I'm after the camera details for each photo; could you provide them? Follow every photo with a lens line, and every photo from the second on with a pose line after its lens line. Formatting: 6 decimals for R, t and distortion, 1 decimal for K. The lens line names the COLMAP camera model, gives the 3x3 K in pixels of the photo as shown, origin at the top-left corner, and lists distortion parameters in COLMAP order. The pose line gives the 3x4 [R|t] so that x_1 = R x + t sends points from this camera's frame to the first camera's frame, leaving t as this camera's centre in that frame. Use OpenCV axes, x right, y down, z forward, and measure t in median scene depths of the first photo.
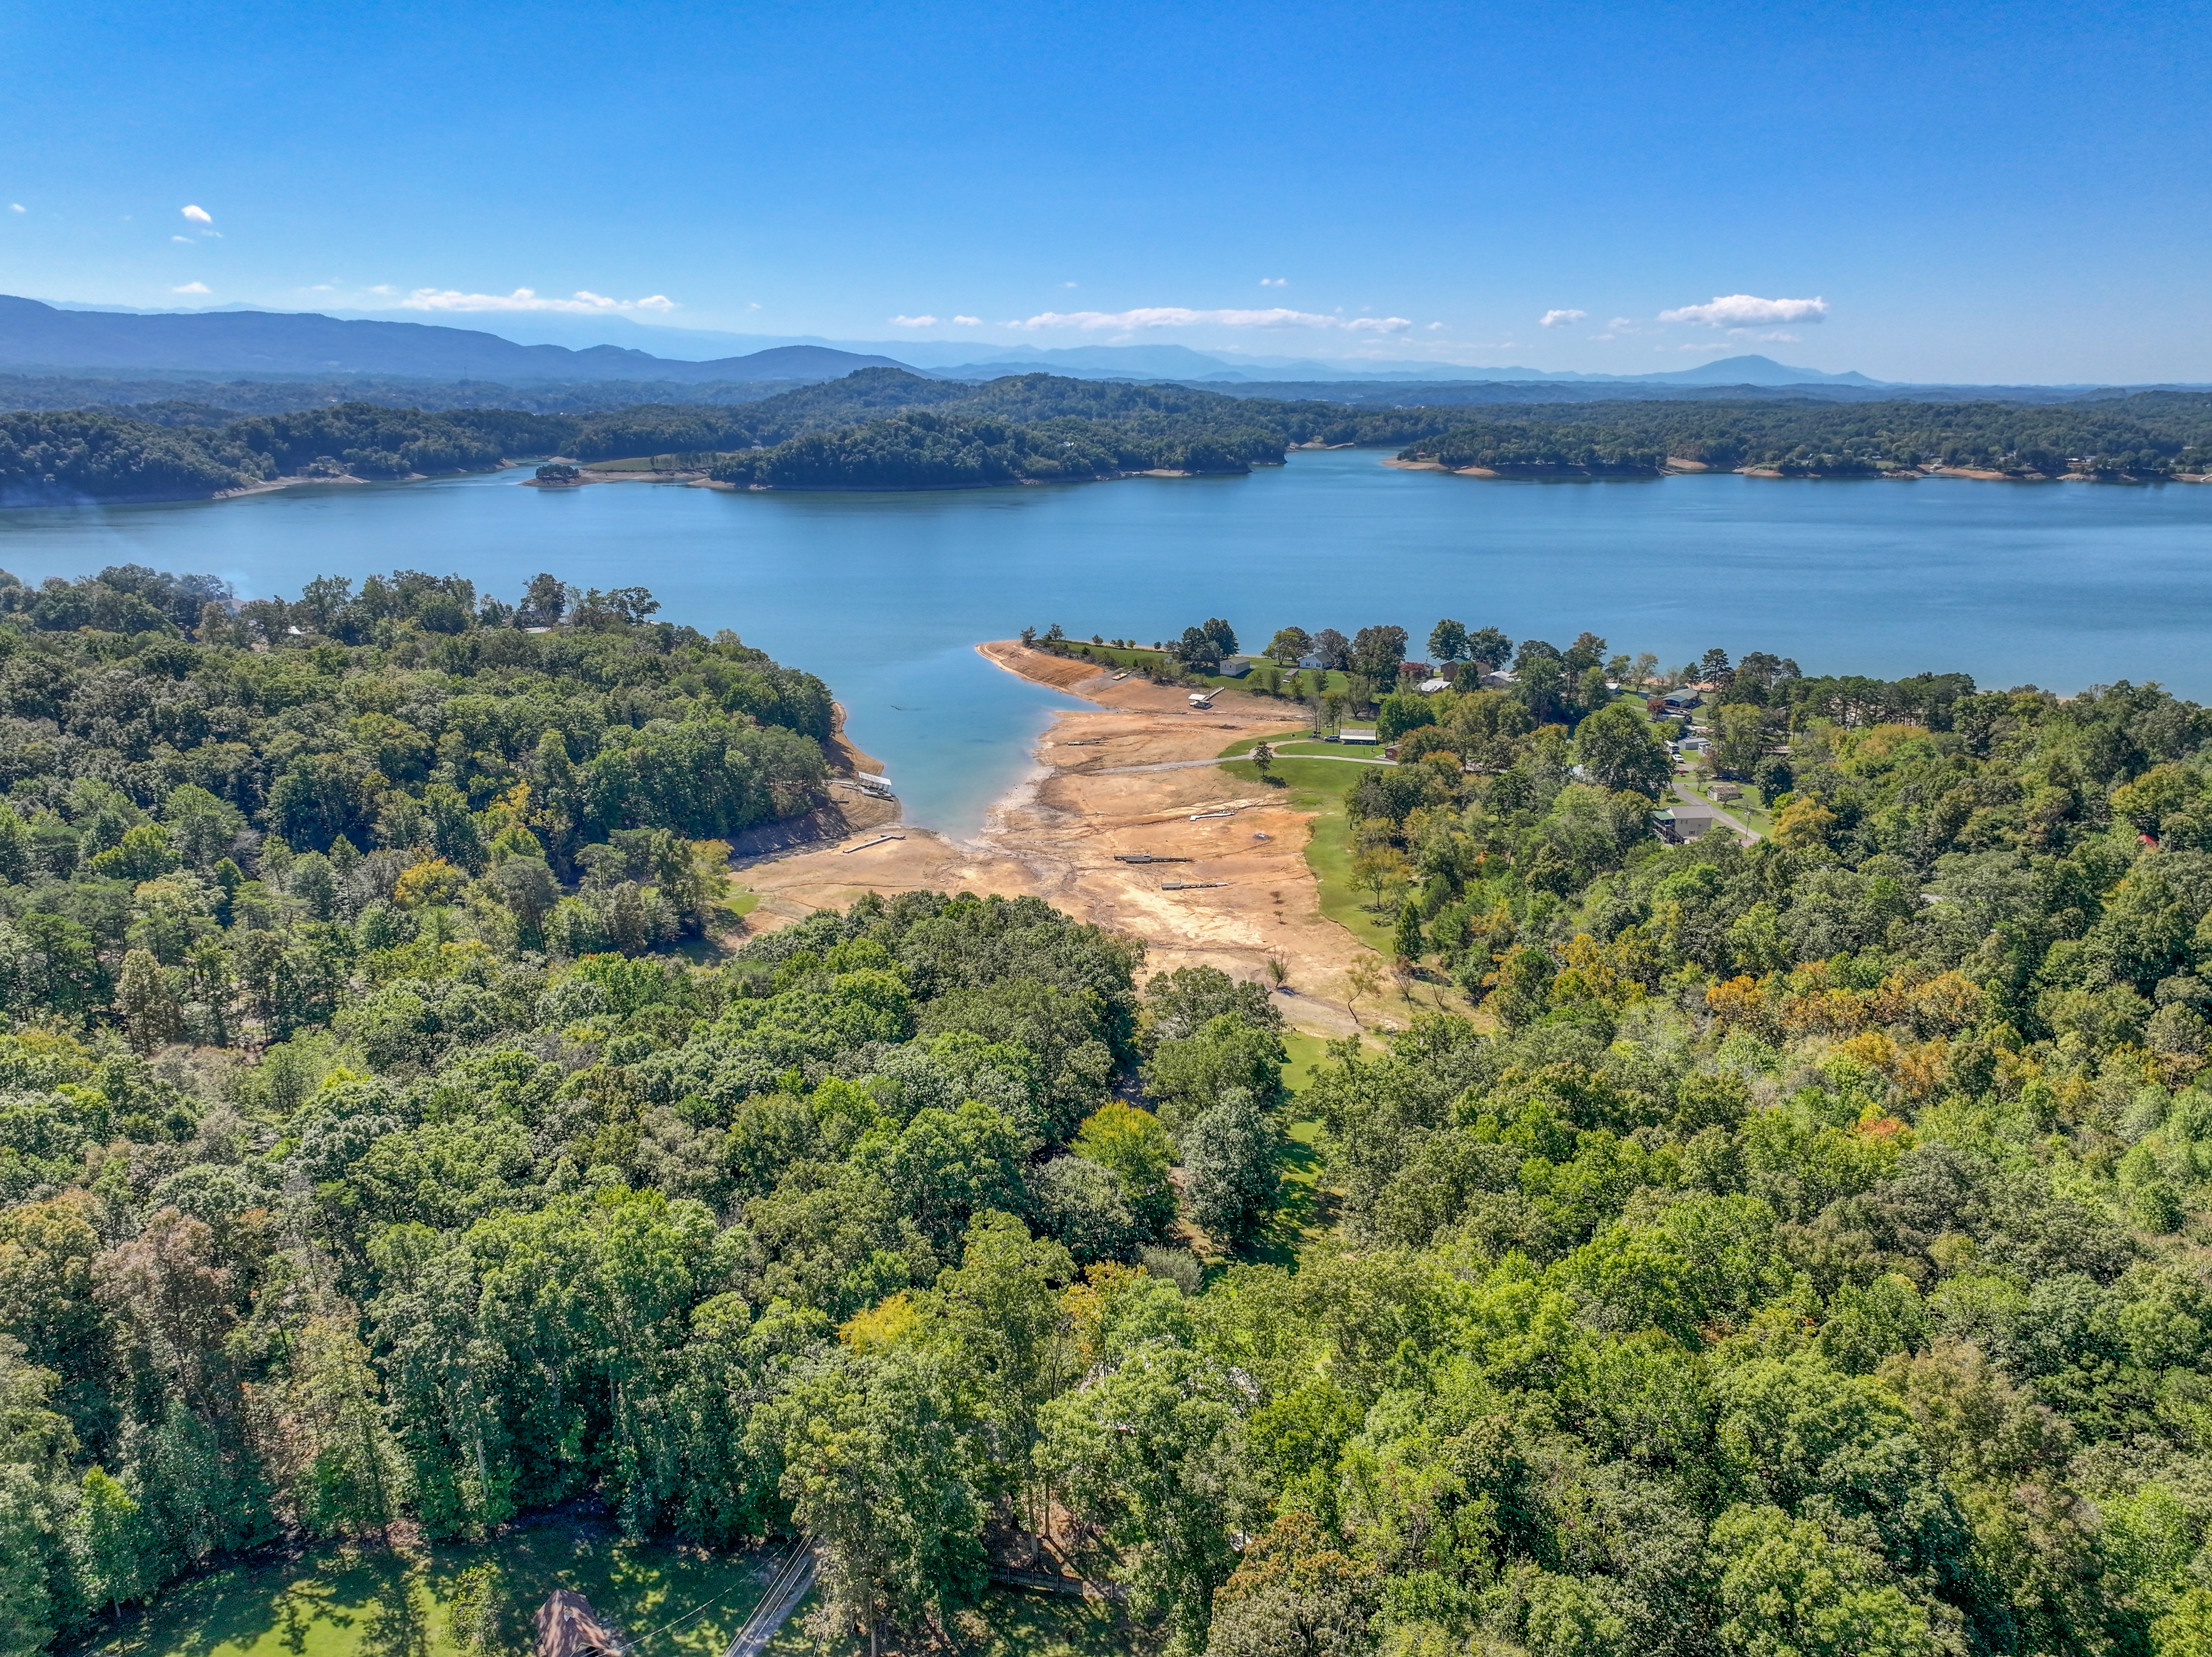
lens RADIAL K [[1529.2, 0, 1105.3], [0, 1529.2, 820.4], [0, 0, 1]] dist [0.001861, 0.010141]
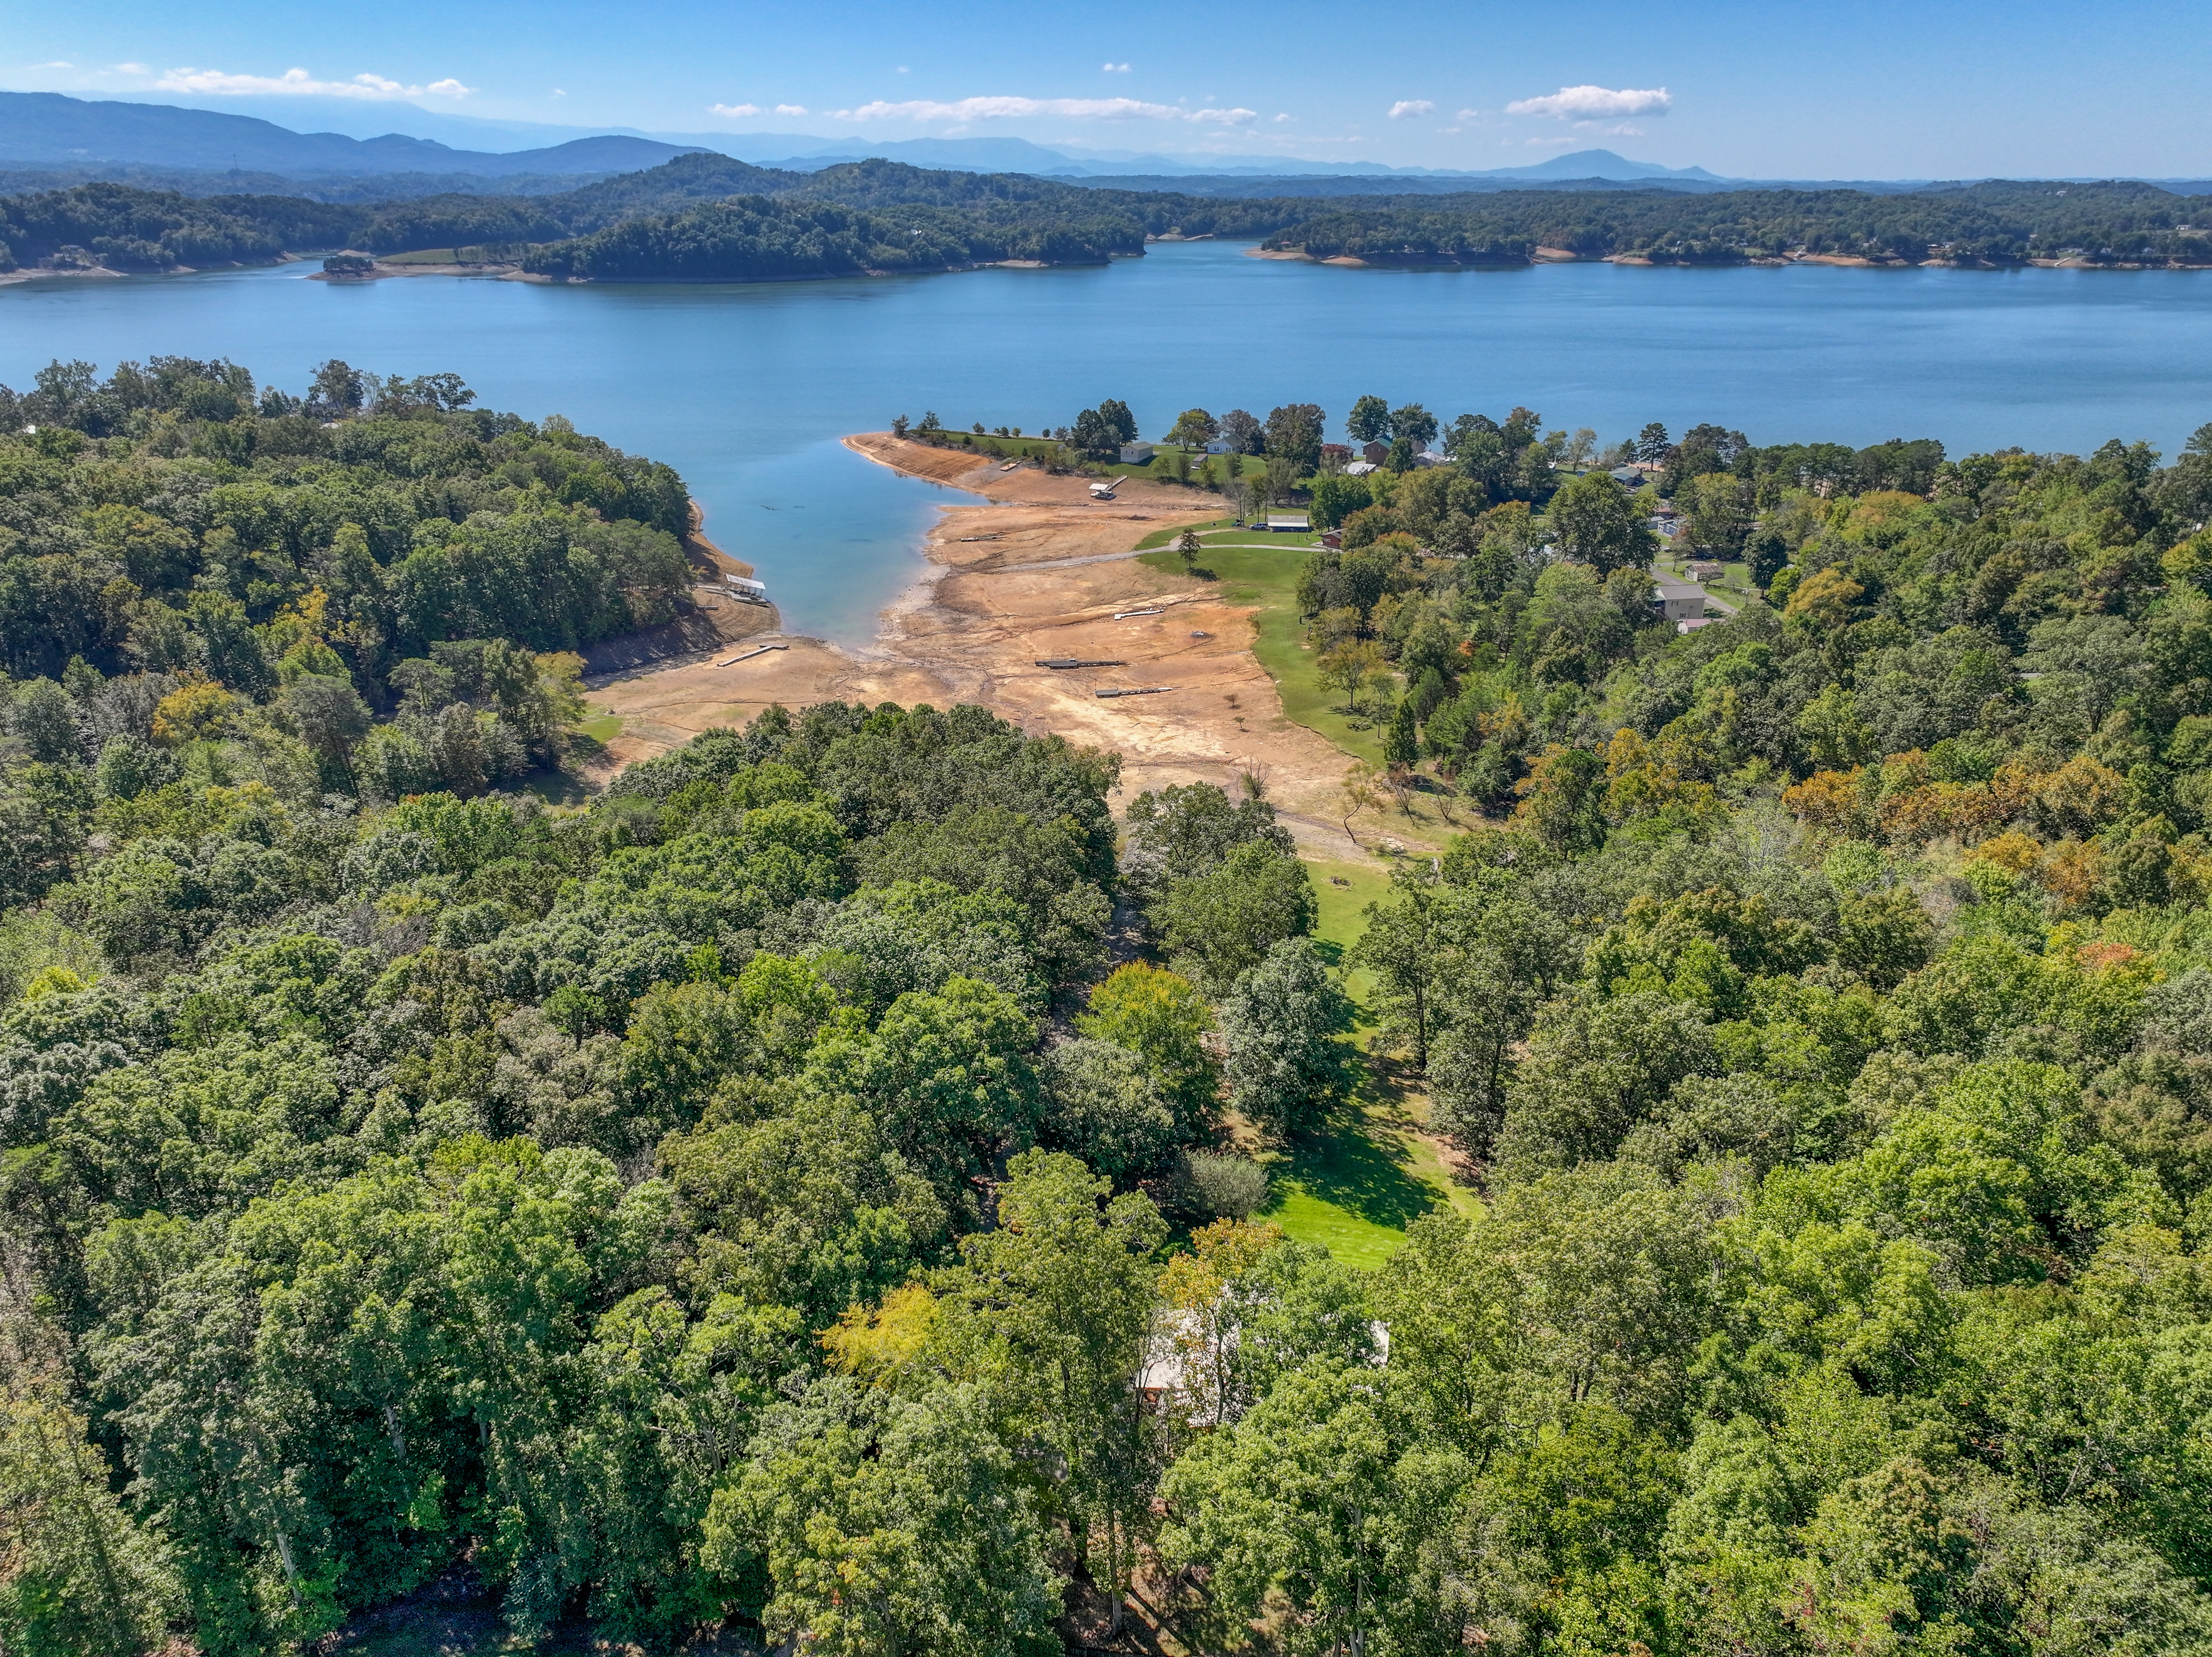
lens RADIAL K [[1529.2, 0, 1101.8], [0, 1529.2, 818.2], [0, 0, 1]] dist [0.001861, 0.010141]
pose [[0.995335, -0.037527, 0.088878, -0.037224], [0.026938, 0.992710, 0.117479, 0.010969], [-0.092638, -0.114537, 0.989090, 0.126501]]
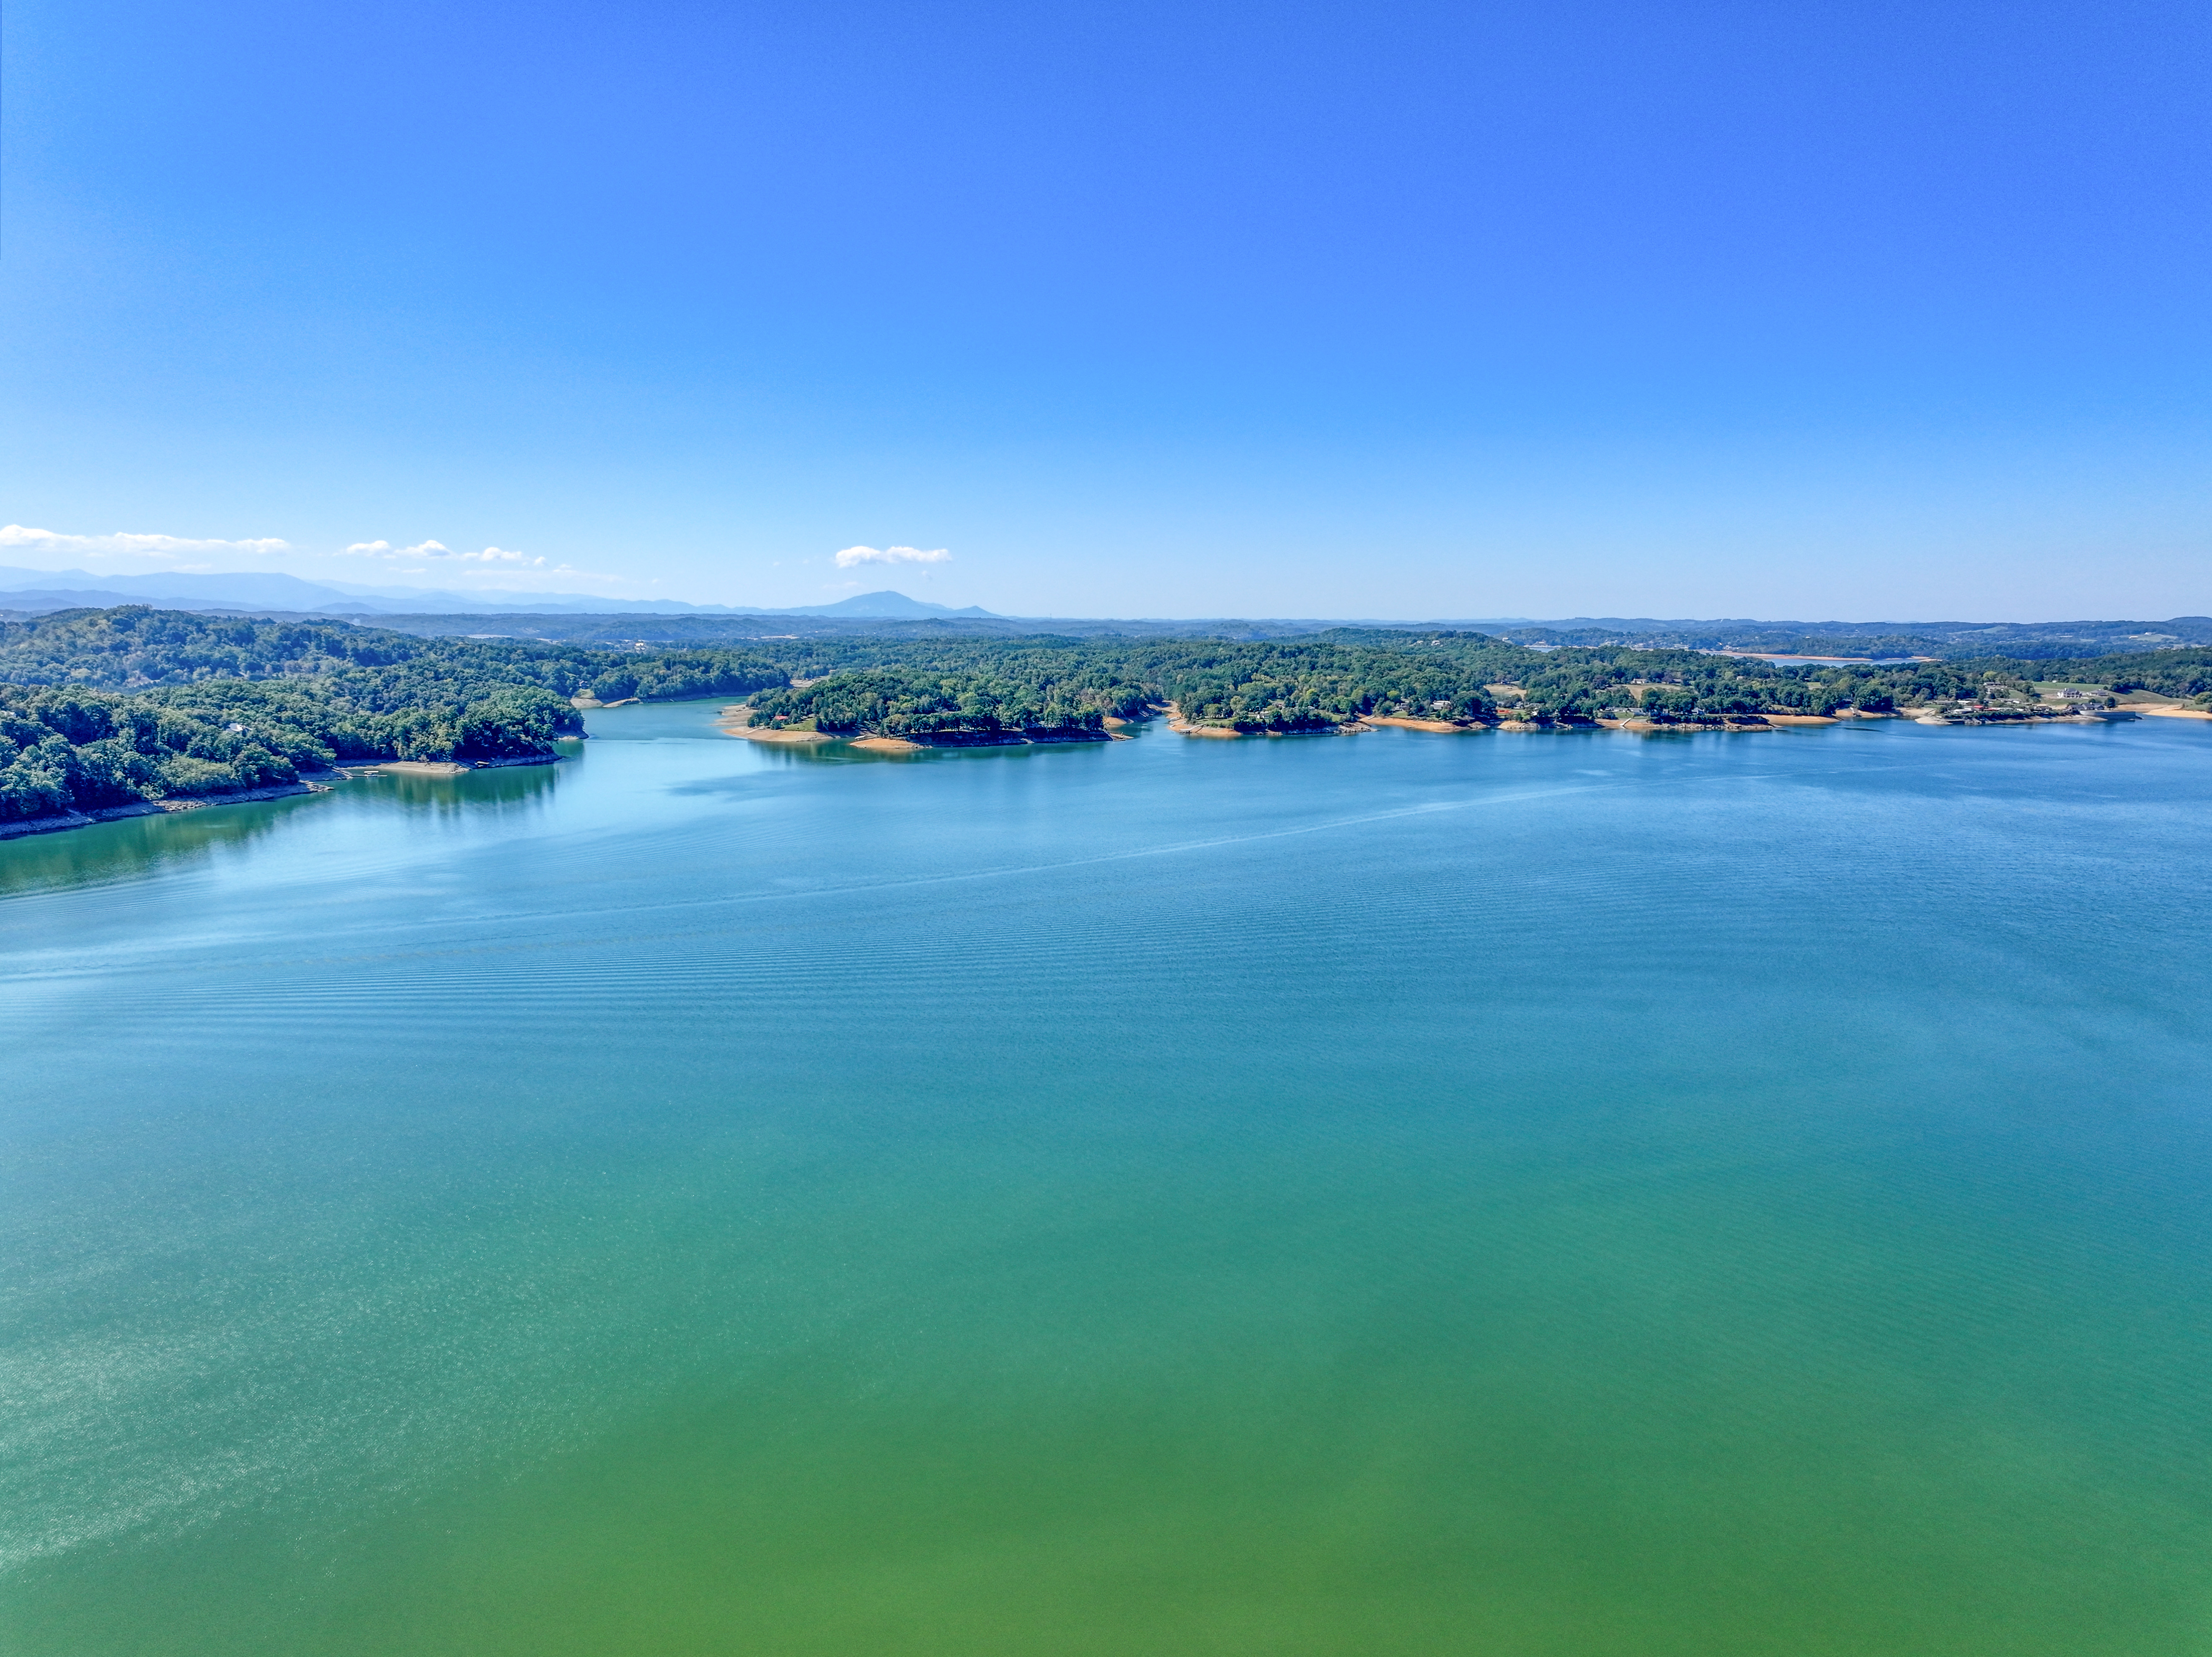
lens RADIAL K [[1529.2, 0, 1099.3], [0, 1529.2, 835.8], [0, 0, 1]] dist [0.001861, 0.010141]
pose [[0.861715, -0.070874, 0.502419, -0.186079], [0.137946, 0.985623, -0.097558, -0.517421], [-0.488281, 0.153374, 0.859103, 1.727473]]
